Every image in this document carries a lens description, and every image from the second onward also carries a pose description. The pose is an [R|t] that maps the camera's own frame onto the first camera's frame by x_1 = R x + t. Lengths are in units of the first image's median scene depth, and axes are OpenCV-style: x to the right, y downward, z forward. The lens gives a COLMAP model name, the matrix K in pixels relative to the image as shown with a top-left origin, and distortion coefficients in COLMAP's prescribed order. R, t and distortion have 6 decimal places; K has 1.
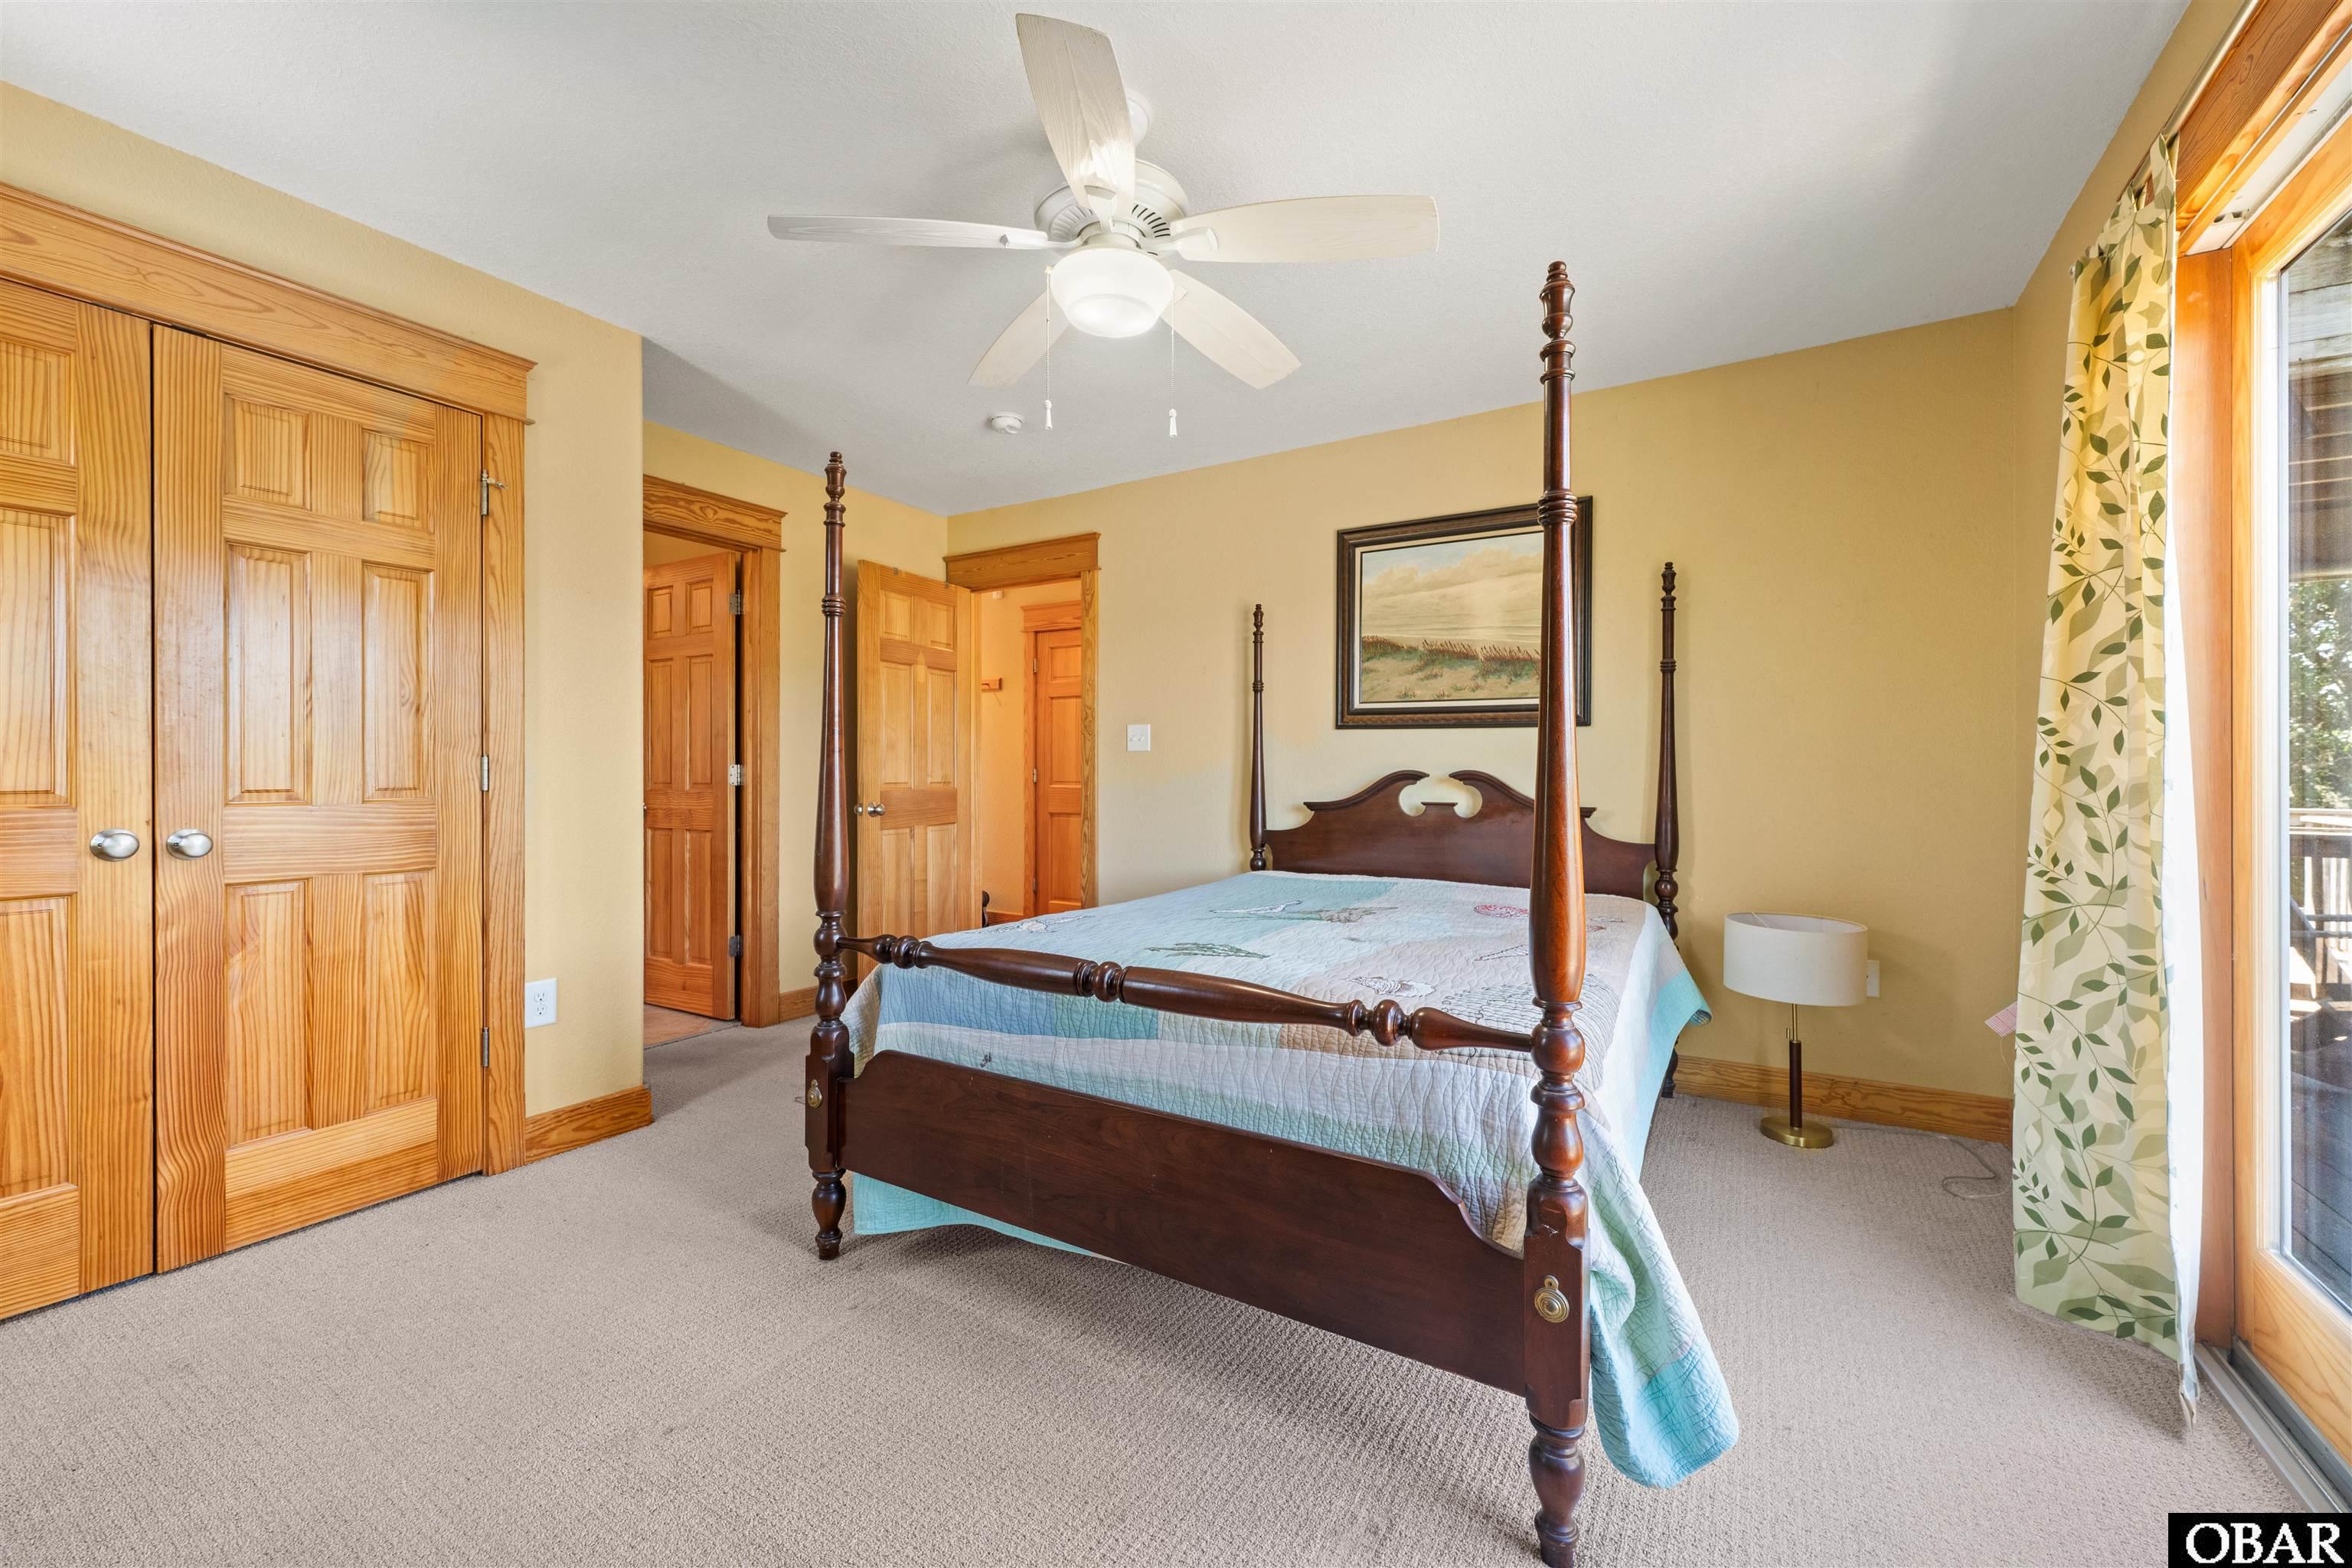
lens RADIAL K [[943.5, 0, 1173.4], [0, 943.5, 789.3], [0, 0, 1]] dist [-0.001352, -0.000689]
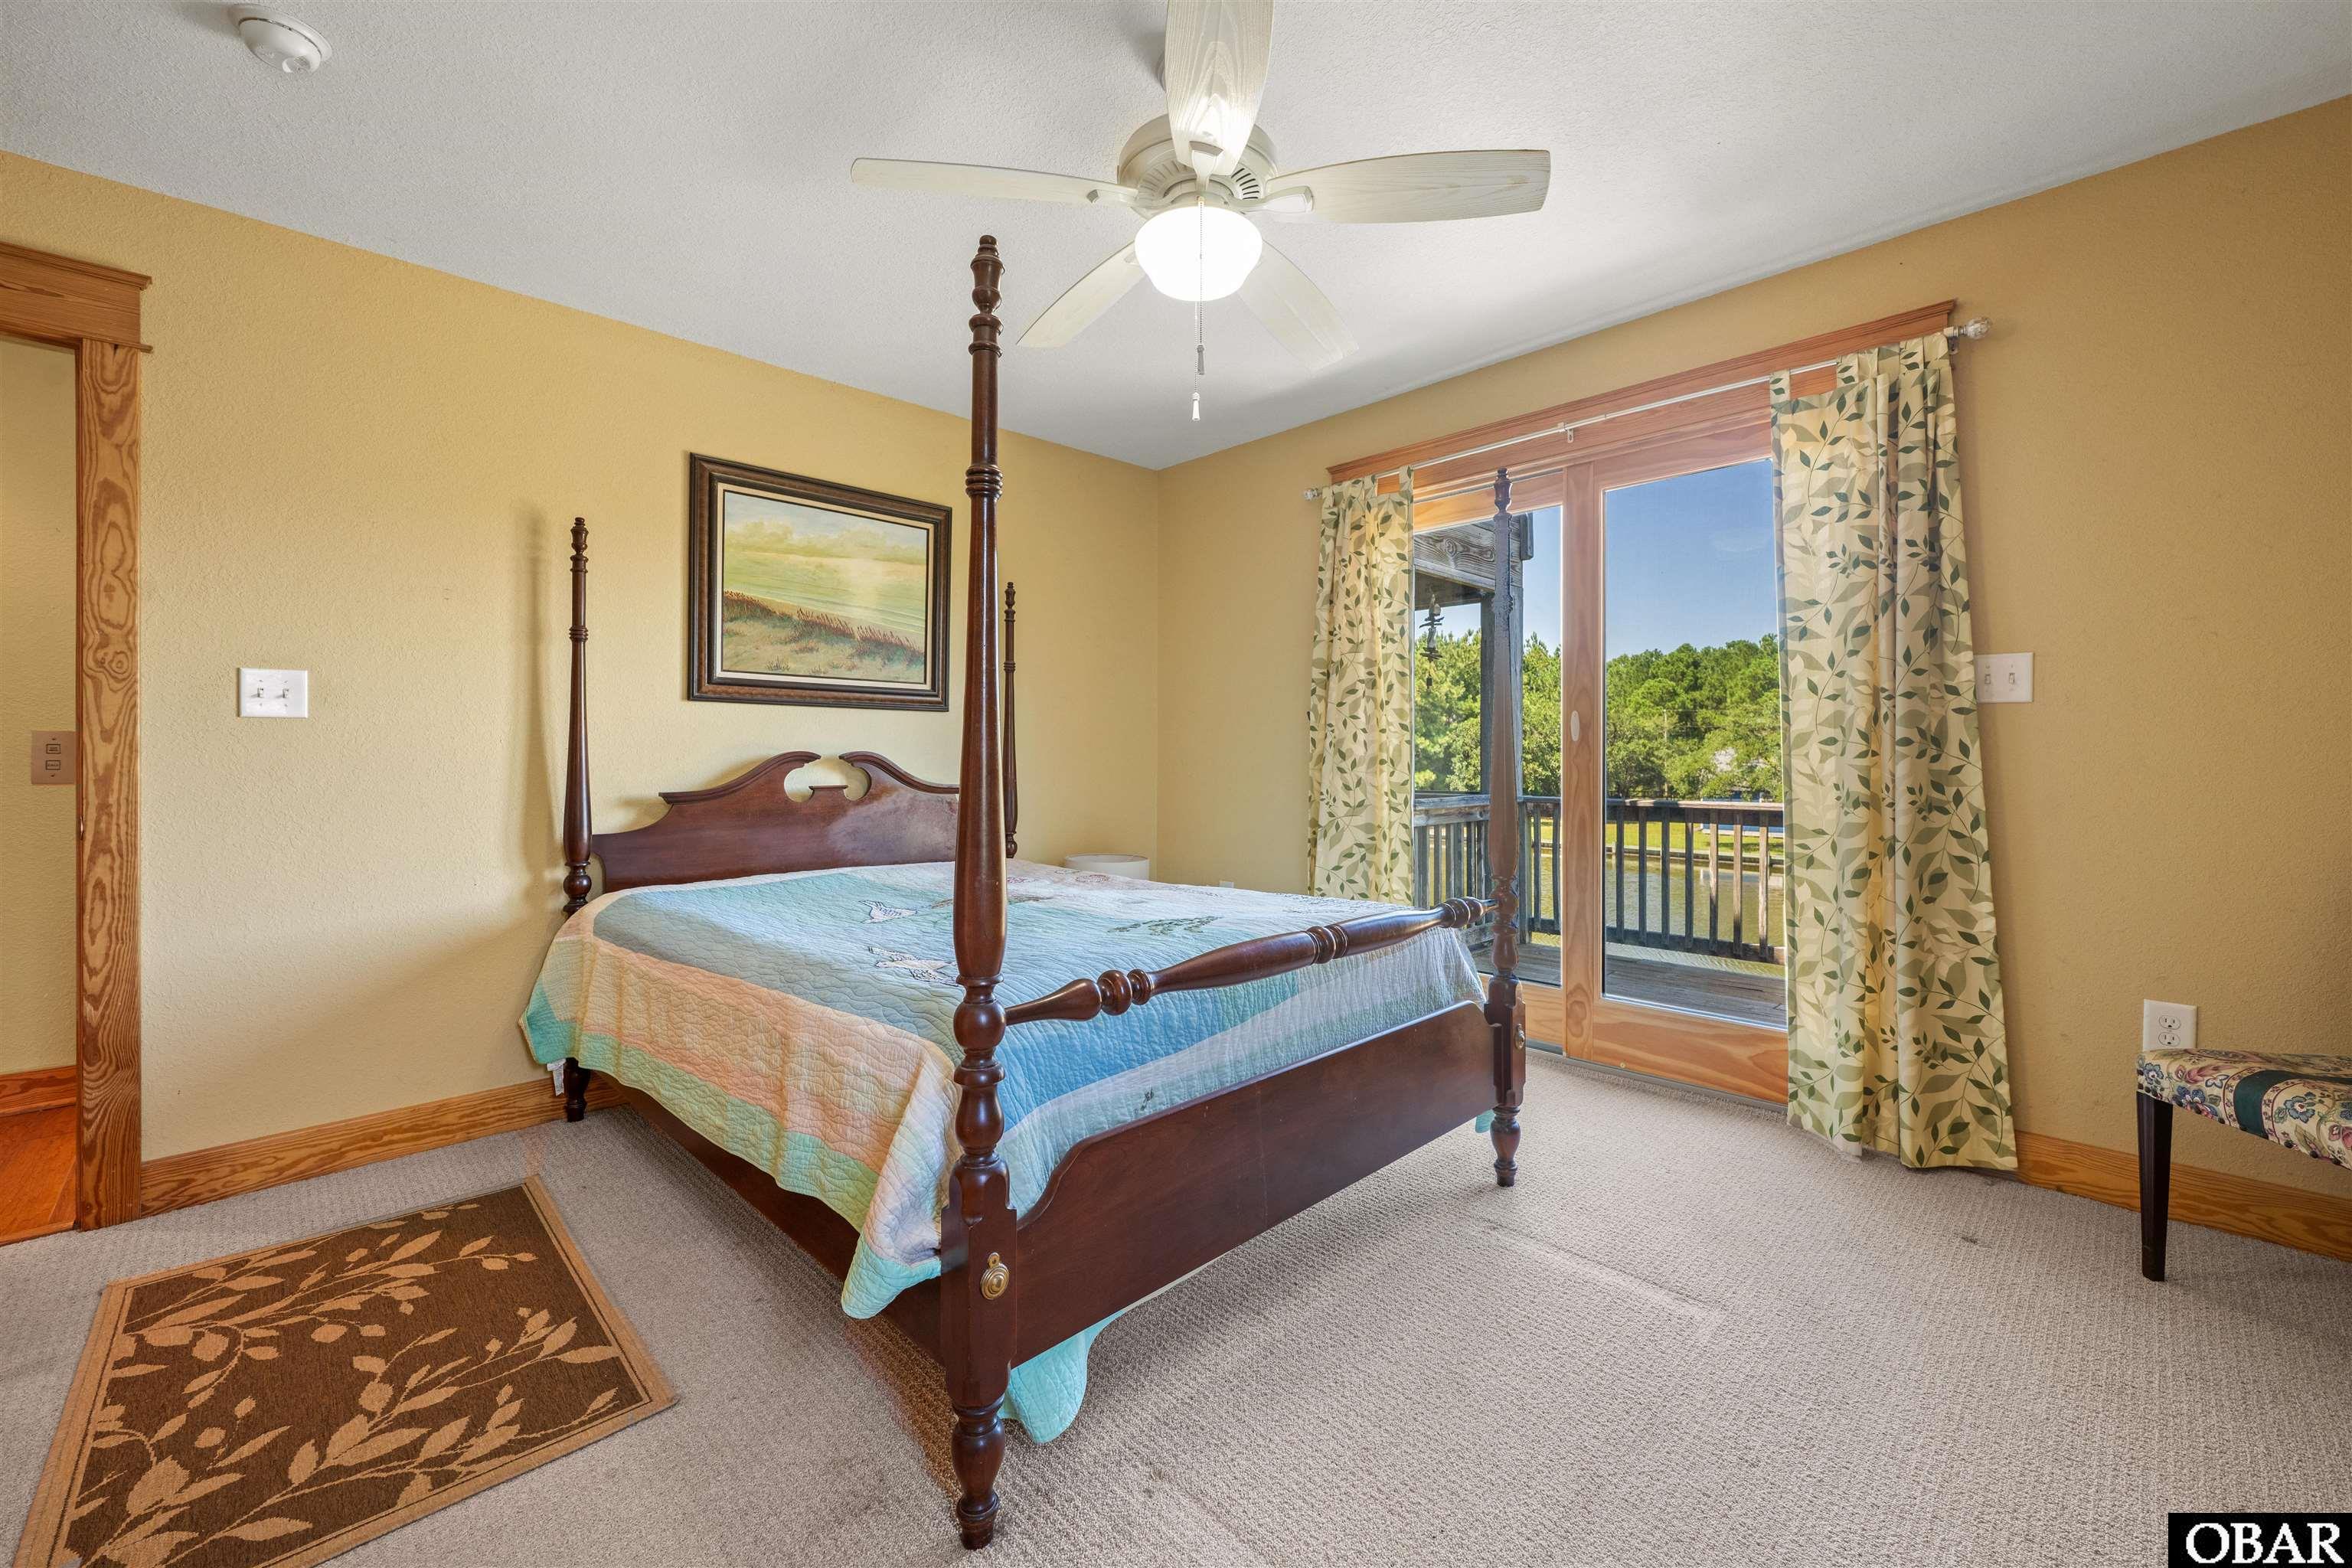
lens RADIAL K [[943.5, 0, 1184.3], [0, 943.5, 789.7], [0, 0, 1]] dist [-0.001352, -0.000689]
pose [[0.237856, -0.036512, 0.970614, -0.544776], [0.023254, 0.999221, 0.031890, -0.003994], [-0.971022, 0.014985, 0.238520, 0.429467]]
